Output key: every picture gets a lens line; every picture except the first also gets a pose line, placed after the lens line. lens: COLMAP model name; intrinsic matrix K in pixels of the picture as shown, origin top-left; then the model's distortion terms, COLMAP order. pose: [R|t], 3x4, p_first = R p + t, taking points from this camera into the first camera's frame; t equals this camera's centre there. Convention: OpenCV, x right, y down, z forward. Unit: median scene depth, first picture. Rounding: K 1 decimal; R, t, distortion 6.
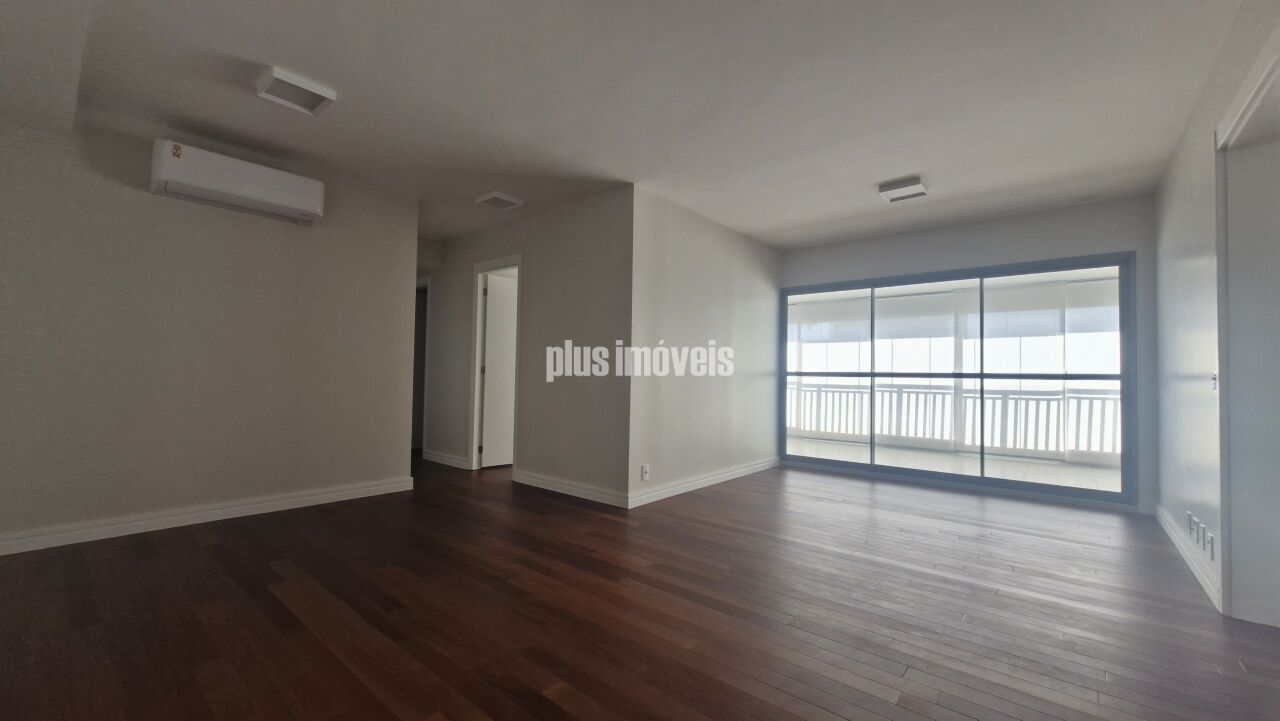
lens RADIAL K [[502.6, 0, 642.7], [0, 502.6, 363.1], [0, 0, 1]] dist [0.002938, -0.000452]
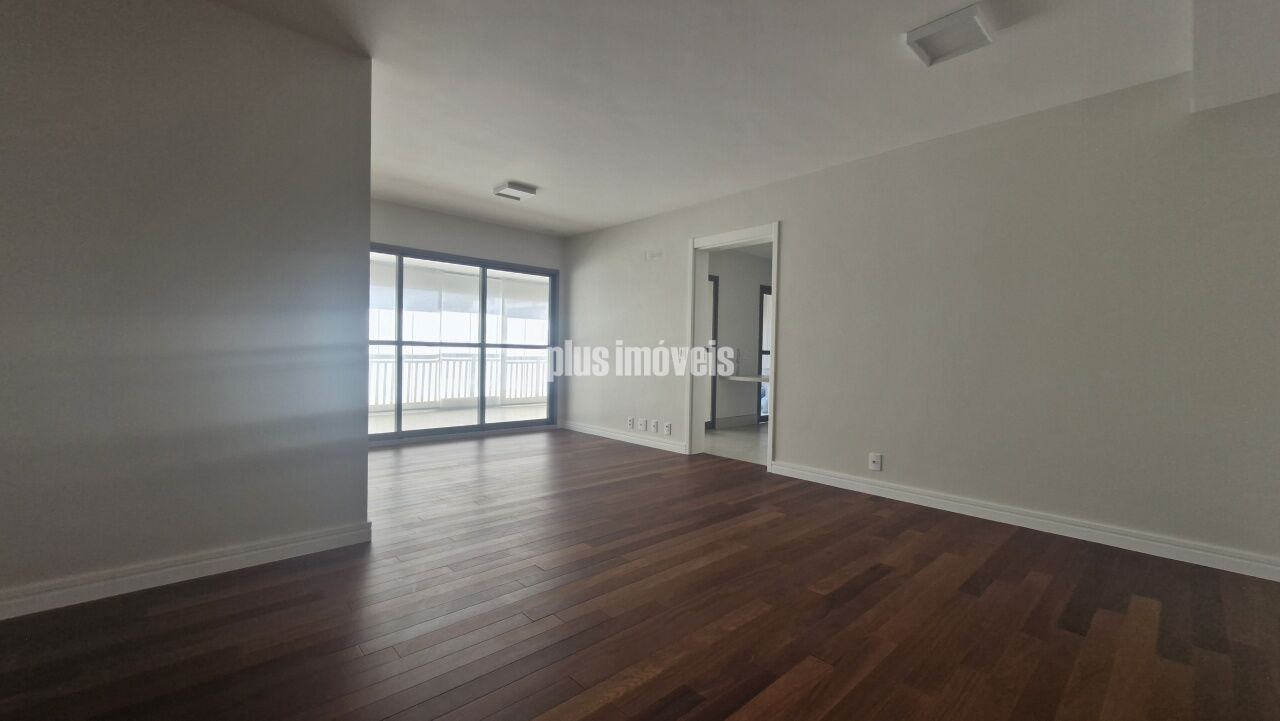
lens RADIAL K [[502.6, 0, 623.7], [0, 502.6, 363.5], [0, 0, 1]] dist [0.002938, -0.000452]
pose [[0.147744, -0.032922, 0.988478, -0.810646], [-0.046438, 0.998113, 0.040184, 0.005383], [-0.987935, -0.051840, 0.145936, 0.699016]]
